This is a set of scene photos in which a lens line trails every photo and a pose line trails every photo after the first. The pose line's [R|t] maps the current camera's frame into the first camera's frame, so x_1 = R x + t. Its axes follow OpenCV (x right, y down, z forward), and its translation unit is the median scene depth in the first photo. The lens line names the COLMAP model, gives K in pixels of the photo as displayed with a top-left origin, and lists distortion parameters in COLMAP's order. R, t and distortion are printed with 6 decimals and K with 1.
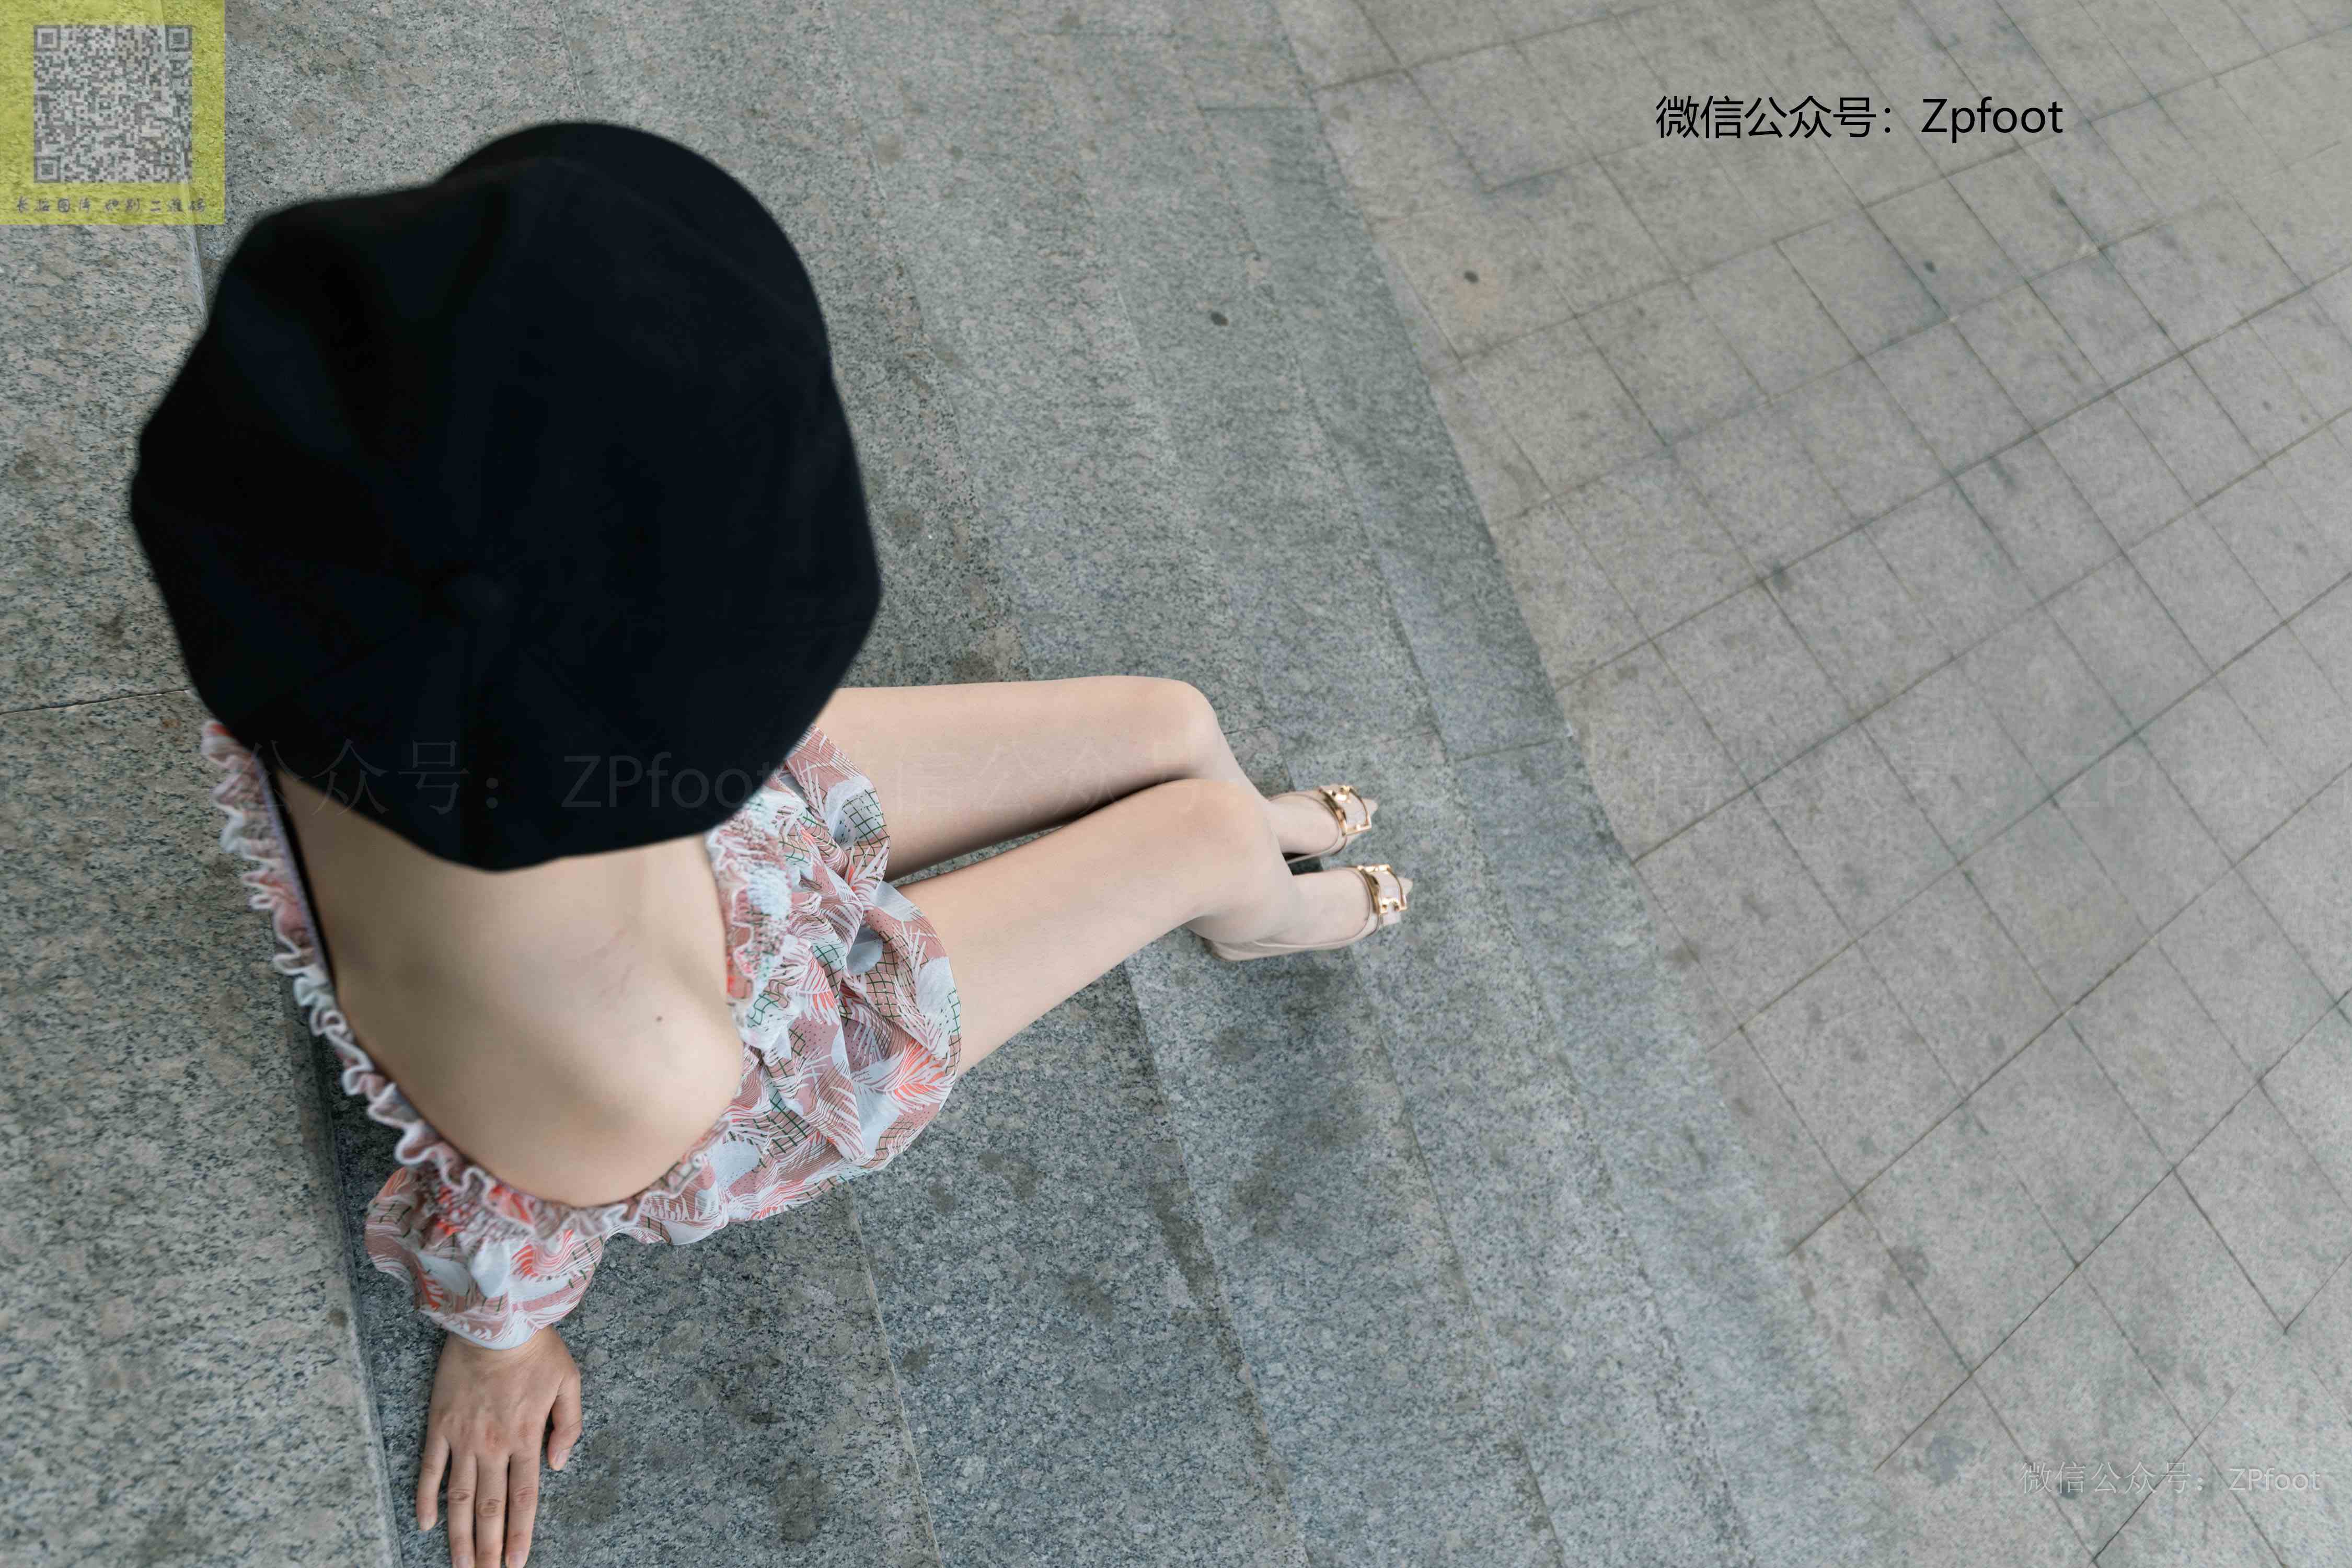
lens RADIAL K [[1550.4, 0, 1177.1], [0, 1550.4, 782.2], [0, 0, 1]] dist [-0.002765, 0.000753]
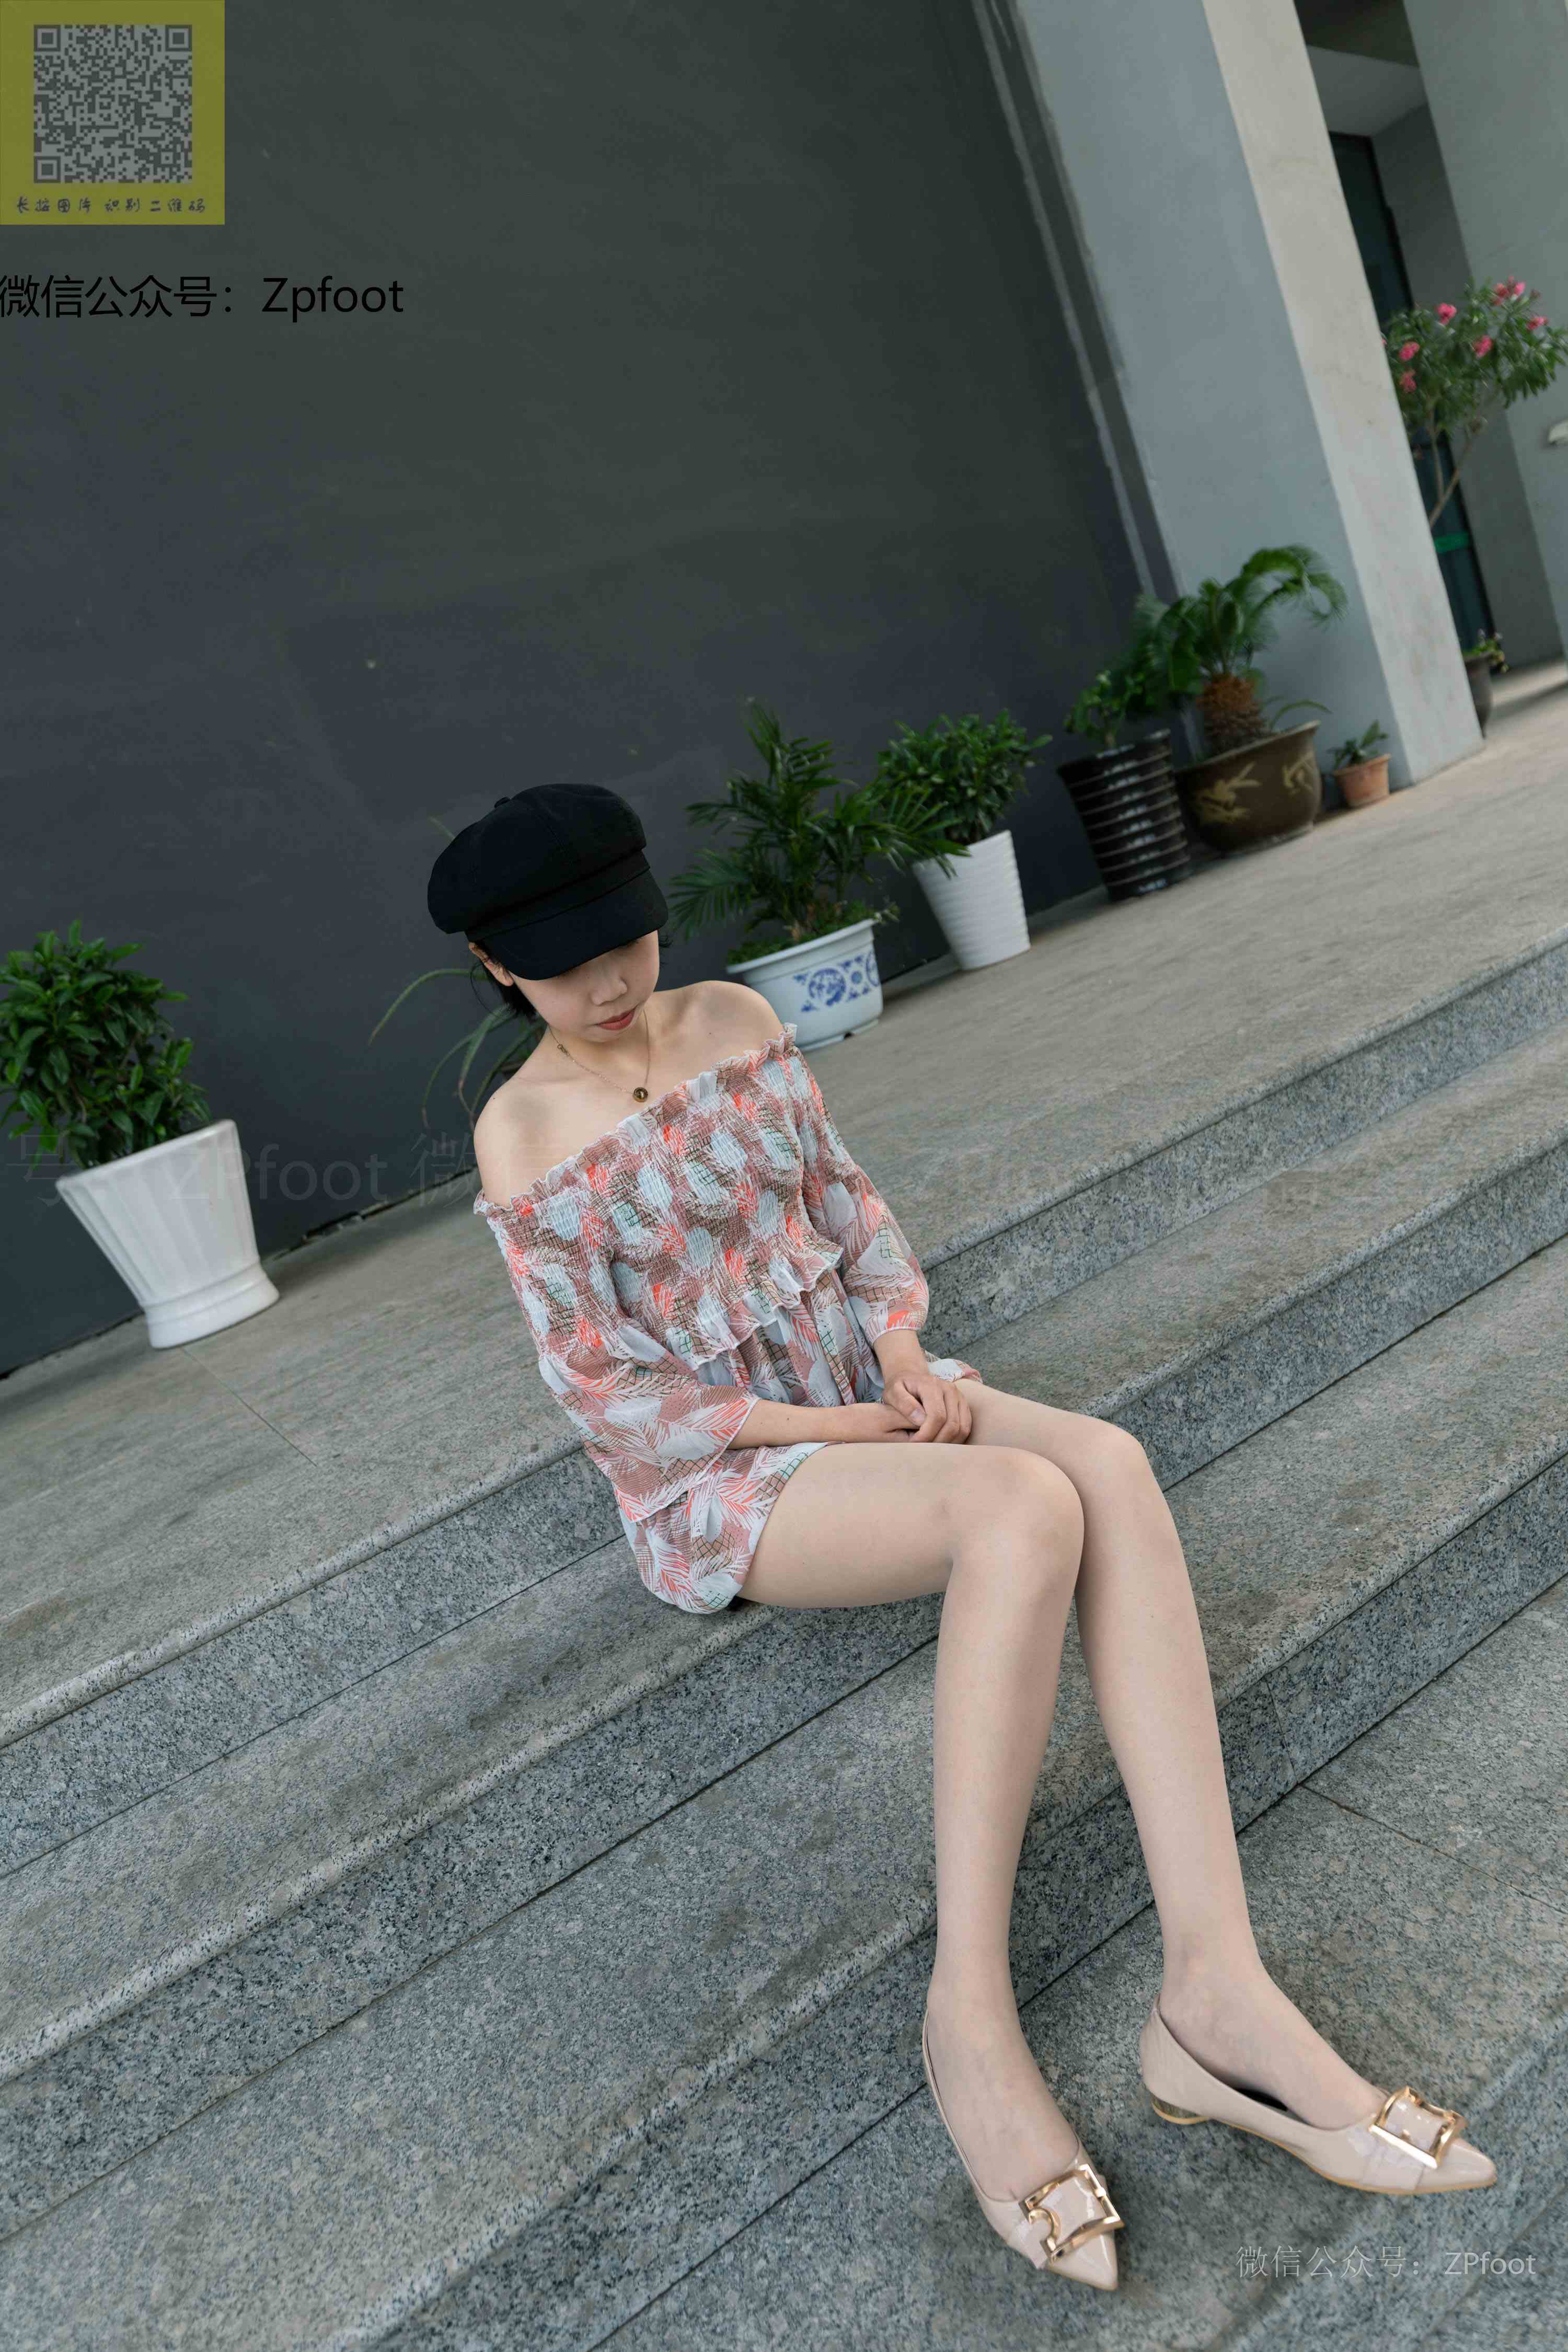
lens RADIAL K [[1550.4, 0, 768.1], [0, 1550.4, 1169.0], [0, 0, 1]] dist [-0.002765, 0.000753]
pose [[0.068047, -0.169215, -0.983227, 0.881819], [-0.715734, 0.678292, -0.166269, 0.131296], [0.695050, 0.715043, -0.074957, 0.656534]]
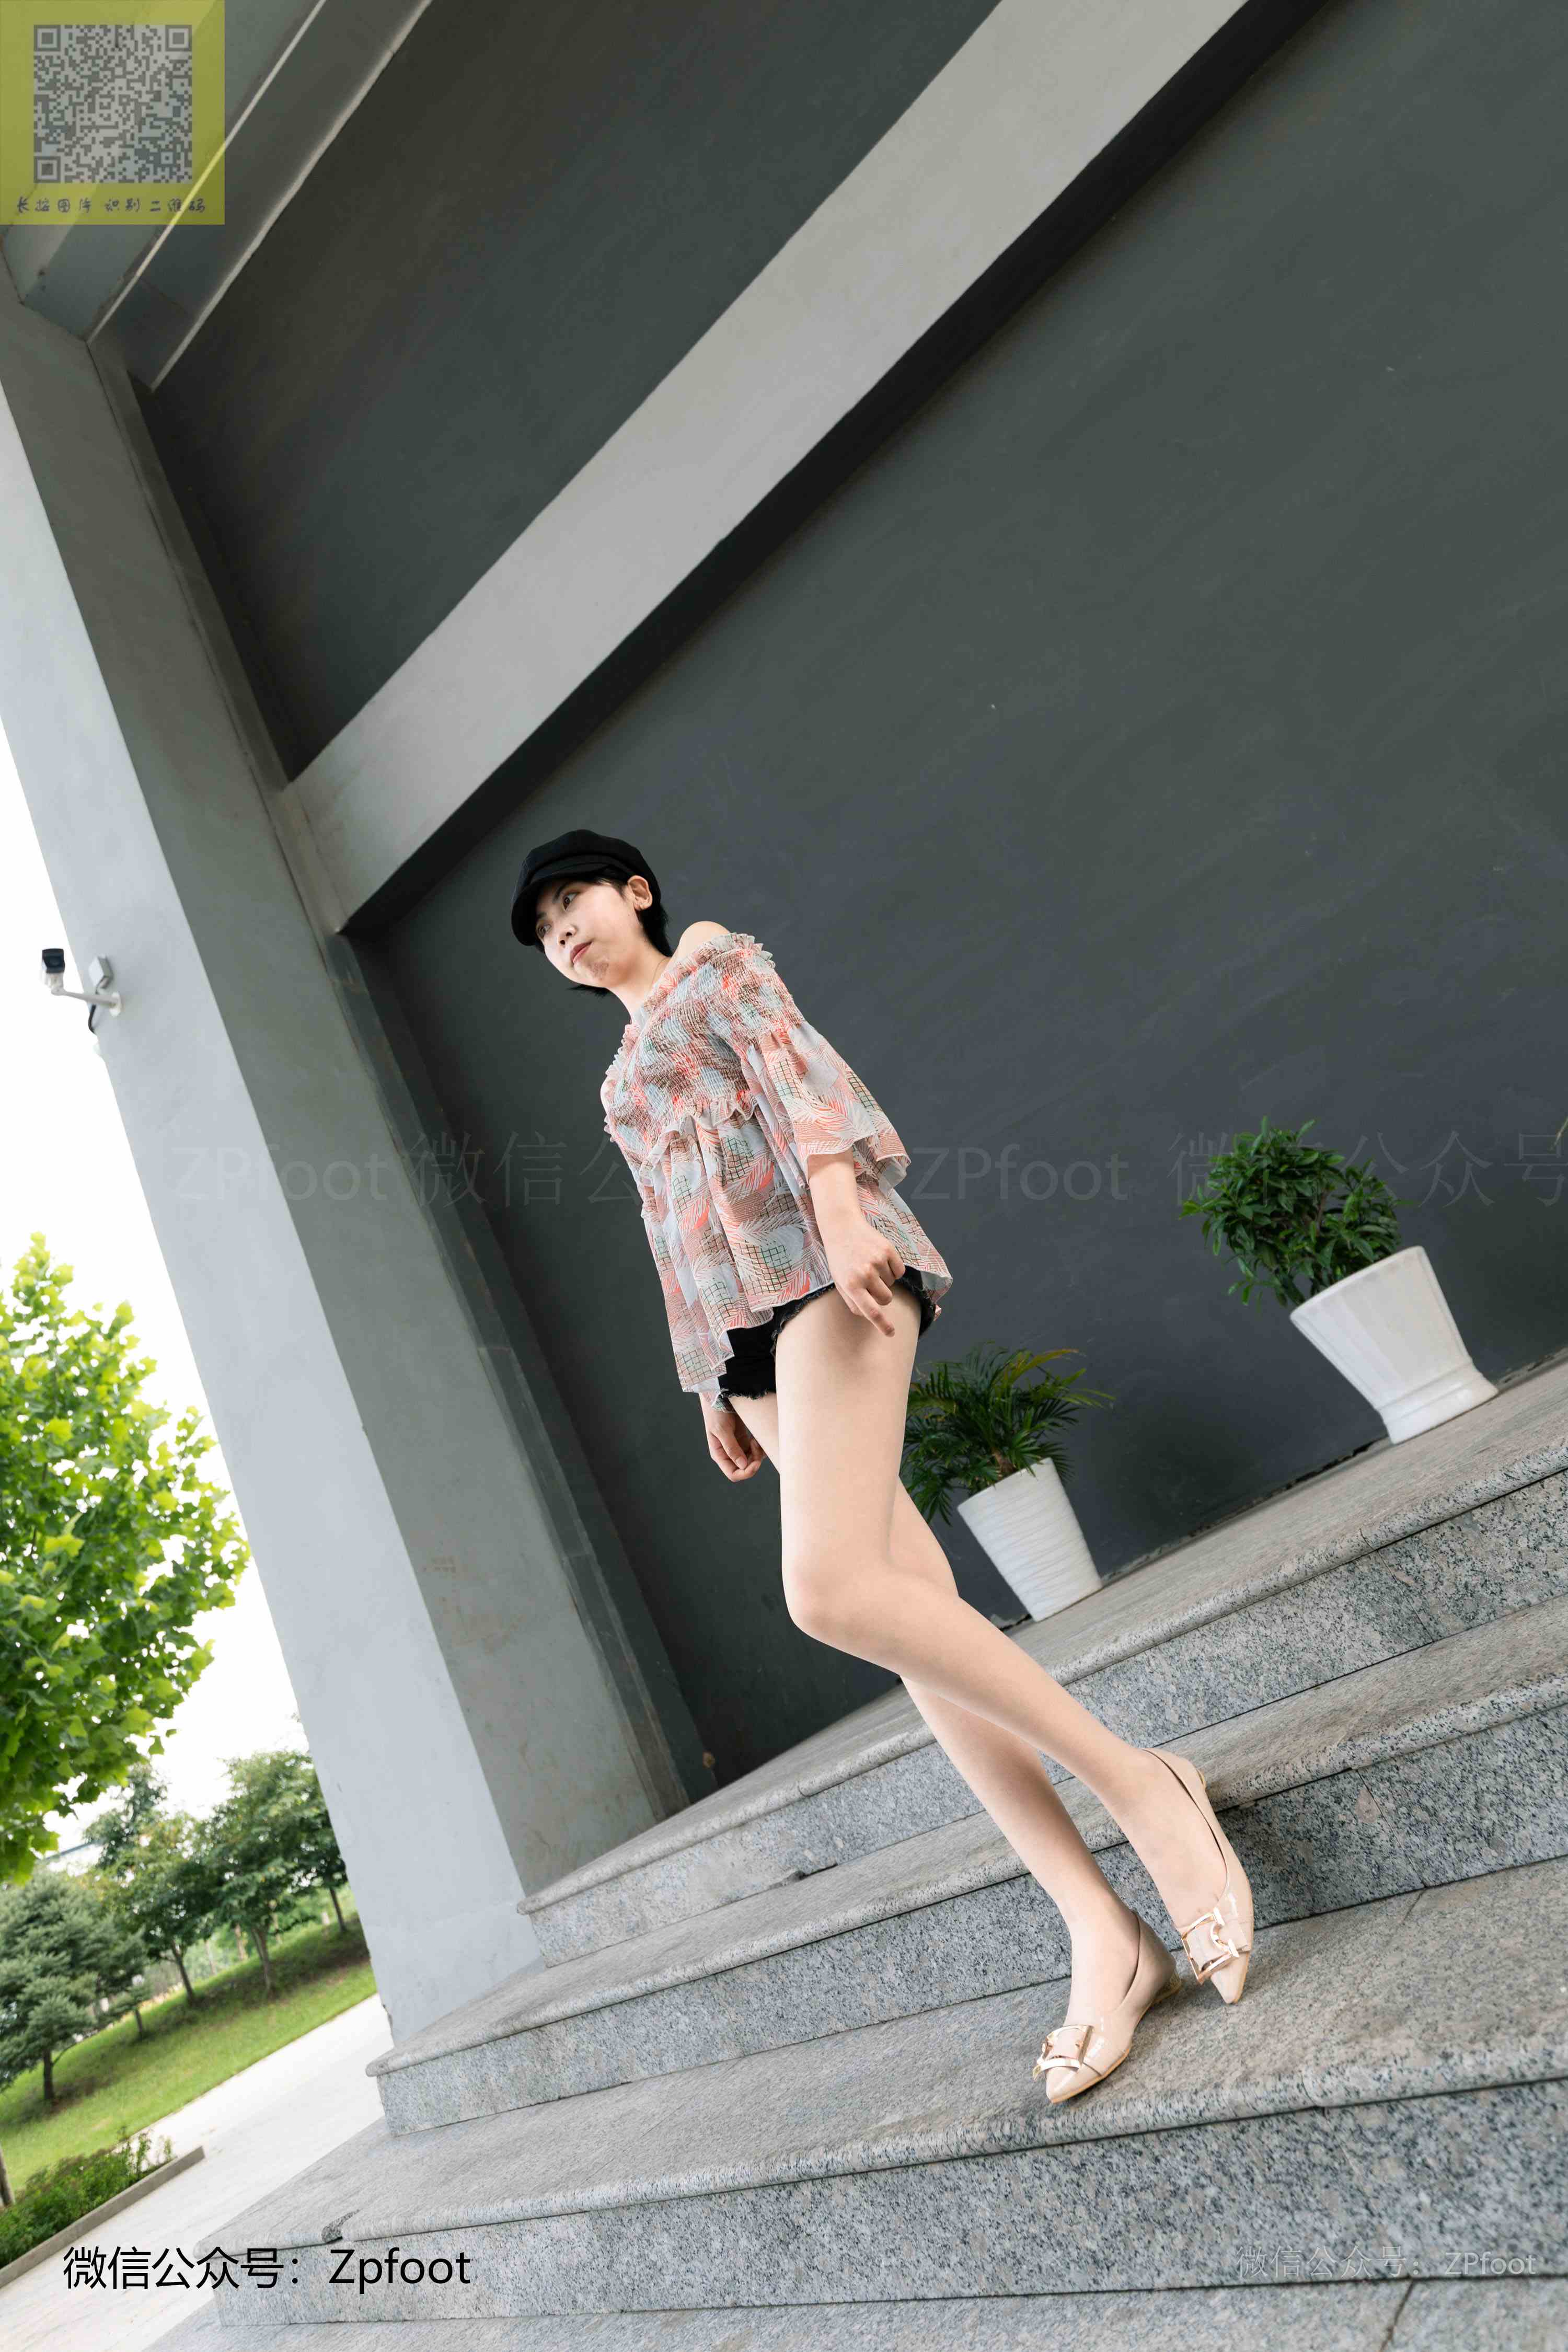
lens RADIAL K [[1293.3, 0, 777.9], [0, 1293.3, 1169.6], [0, 0, 1]] dist [0.005182, 0.001106]
pose [[-0.927996, -0.051316, -0.369040, 0.451932], [-0.261352, 0.795584, 0.546573, -0.732764], [0.265554, 0.603666, -0.751710, 1.163845]]
